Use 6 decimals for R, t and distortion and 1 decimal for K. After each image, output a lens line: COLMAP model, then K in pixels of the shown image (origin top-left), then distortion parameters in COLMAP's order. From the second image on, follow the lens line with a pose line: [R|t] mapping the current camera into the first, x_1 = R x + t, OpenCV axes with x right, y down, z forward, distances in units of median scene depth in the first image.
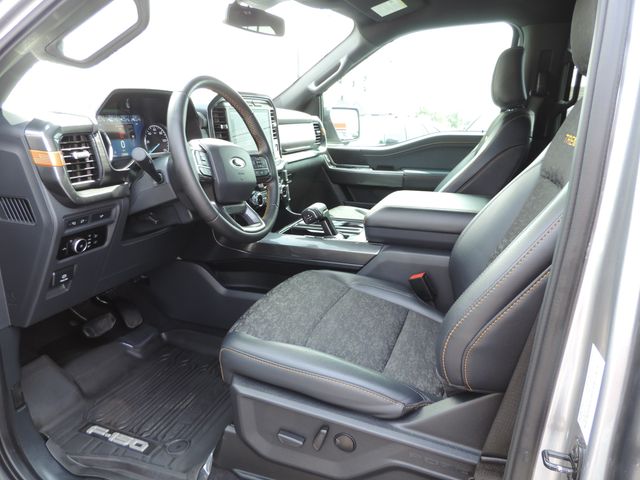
lens RADIAL K [[434.6, 0, 320.0], [0, 434.6, 240.0], [0, 0, 1]] dist [-0.051752, 0.000083]
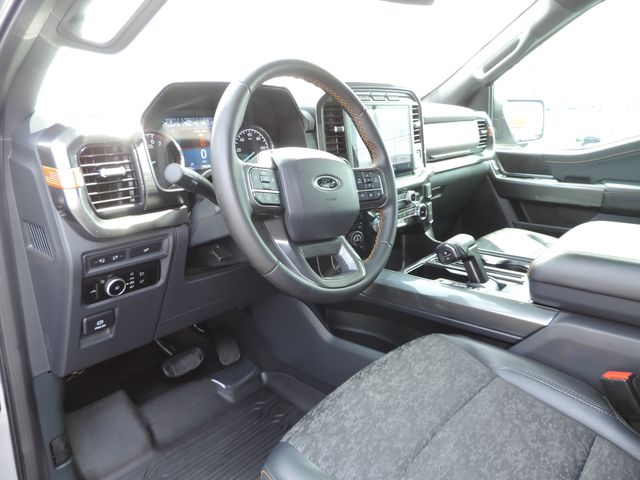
lens RADIAL K [[448.7, 0, 320.0], [0, 448.7, 240.0], [0, 0, 1]] dist [-0.019576, -0.000652]
pose [[0.929006, 0.067365, -0.363882, 0.053986], [-0.069545, 0.997553, 0.007126, -0.076026], [0.363472, 0.018686, 0.931418, 0.274794]]
